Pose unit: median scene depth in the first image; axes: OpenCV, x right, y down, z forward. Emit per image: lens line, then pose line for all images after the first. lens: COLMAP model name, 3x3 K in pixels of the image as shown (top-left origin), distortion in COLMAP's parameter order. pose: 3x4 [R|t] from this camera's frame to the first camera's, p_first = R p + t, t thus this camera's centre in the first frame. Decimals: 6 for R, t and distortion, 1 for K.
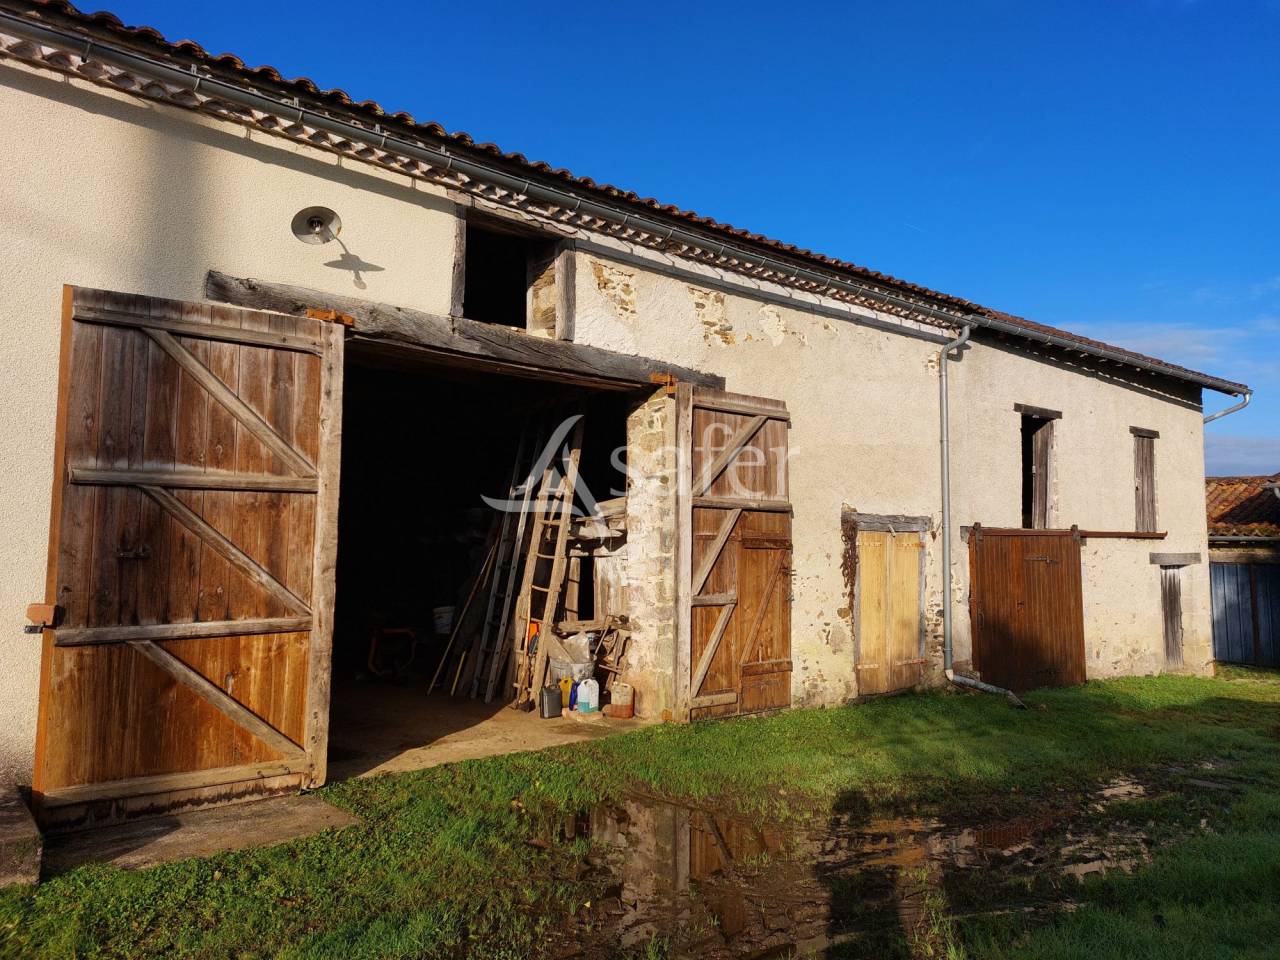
lens RADIAL K [[916.1, 0, 641.9], [0, 916.1, 471.9], [0, 0, 1]] dist [0.151988, -0.181262]
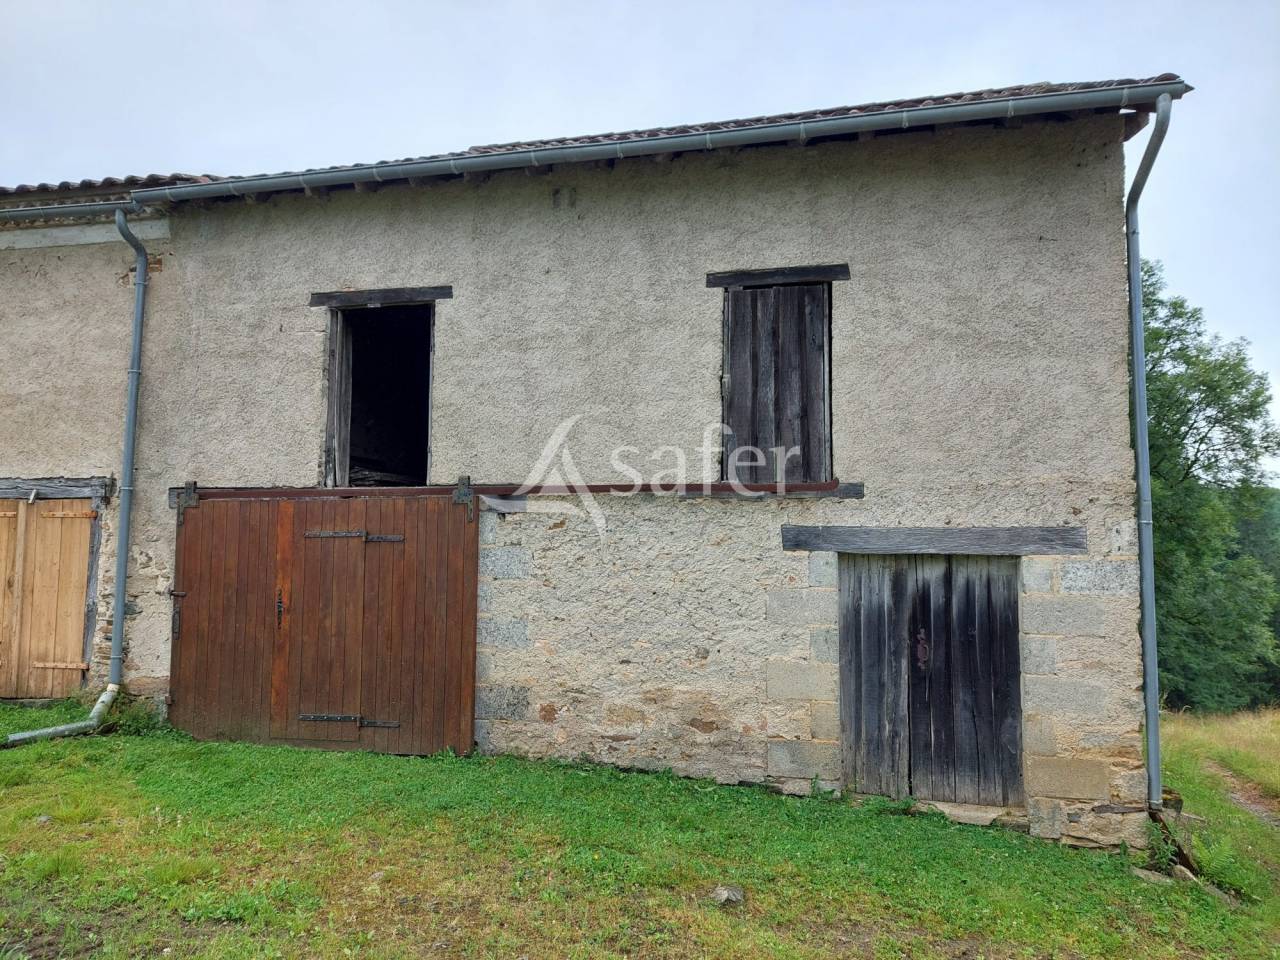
lens RADIAL K [[916.1, 0, 641.9], [0, 916.1, 471.9], [0, 0, 1]] dist [0.151988, -0.181262]
pose [[0.578049, -0.075202, -0.812529, 1.457636], [0.051646, 0.997120, -0.055544, 0.134880], [0.814366, -0.009857, 0.580268, 1.126425]]
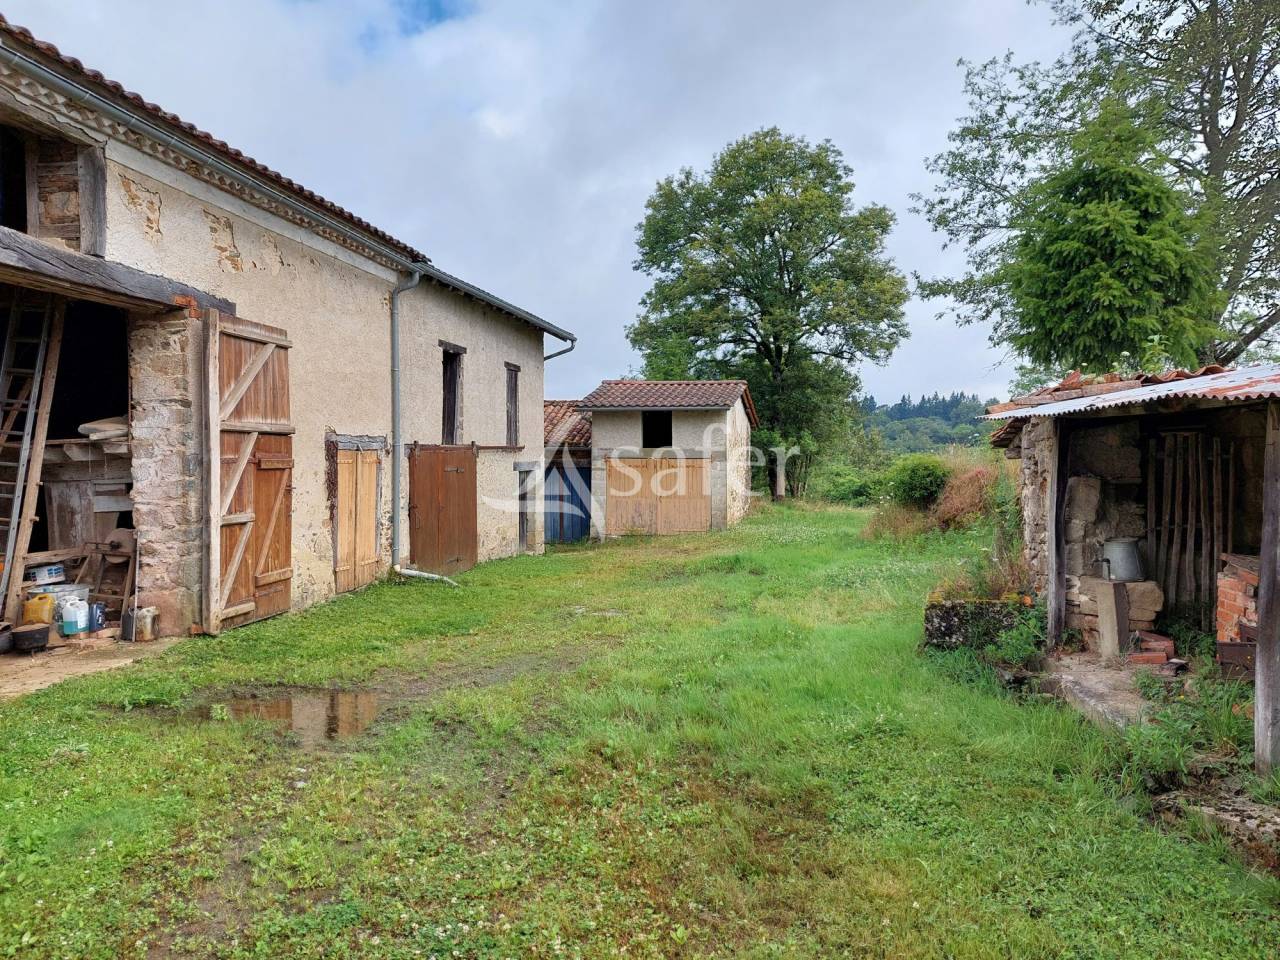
lens RADIAL K [[916.1, 0, 641.9], [0, 916.1, 471.9], [0, 0, 1]] dist [0.151988, -0.181262]
pose [[0.757611, -0.025387, 0.652212, -0.245928], [-0.039337, 0.995651, 0.084449, -0.021511], [-0.651520, -0.089636, 0.753318, -0.096395]]
